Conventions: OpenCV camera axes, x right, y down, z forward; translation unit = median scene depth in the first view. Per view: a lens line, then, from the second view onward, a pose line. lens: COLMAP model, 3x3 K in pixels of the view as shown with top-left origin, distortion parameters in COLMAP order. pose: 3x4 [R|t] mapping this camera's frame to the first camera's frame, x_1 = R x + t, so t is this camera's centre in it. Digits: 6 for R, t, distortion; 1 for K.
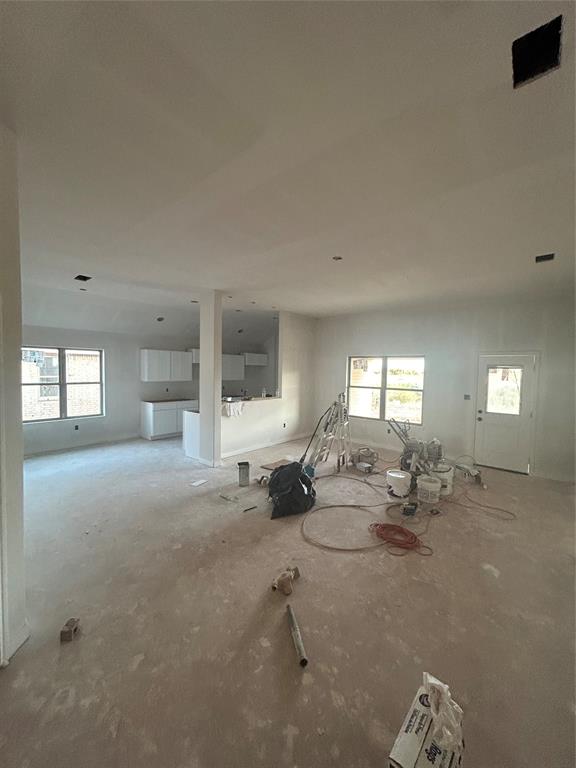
lens RADIAL K [[310.1, 0, 288.0], [0, 310.1, 384.0], [0, 0, 1]] dist [0.025011, 0.000161]
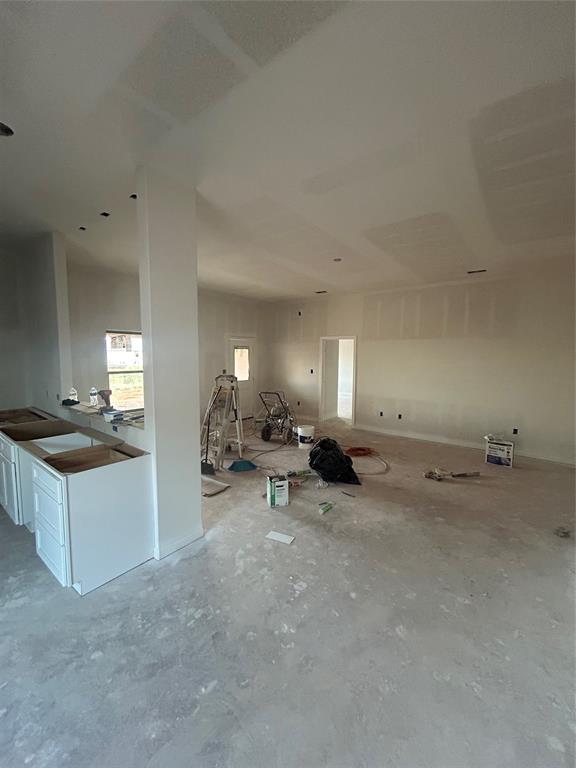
lens RADIAL K [[309.3, 0, 288.0], [0, 309.3, 384.0], [0, 0, 1]] dist [0.001060, 0.000614]
pose [[-0.043806, -0.112300, 0.992708, -0.749073], [0.042798, 0.992539, 0.114169, -0.043101], [-0.998123, 0.047487, -0.038673, 0.870727]]
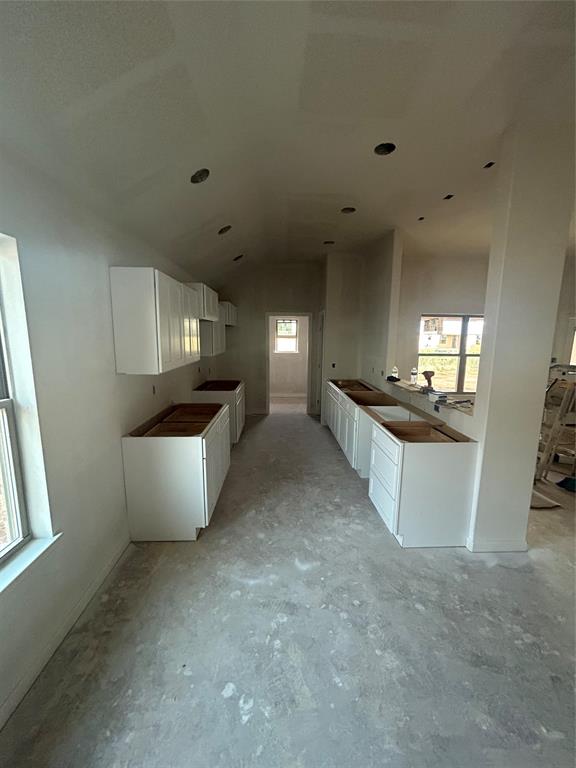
lens RADIAL K [[309.3, 0, 288.0], [0, 309.3, 384.0], [0, 0, 1]] dist [0.001060, 0.000614]
pose [[0.735458, -0.115912, 0.667582, -0.775886], [0.036518, 0.990608, 0.131768, -0.045954], [-0.676586, -0.072531, 0.732783, 0.928323]]
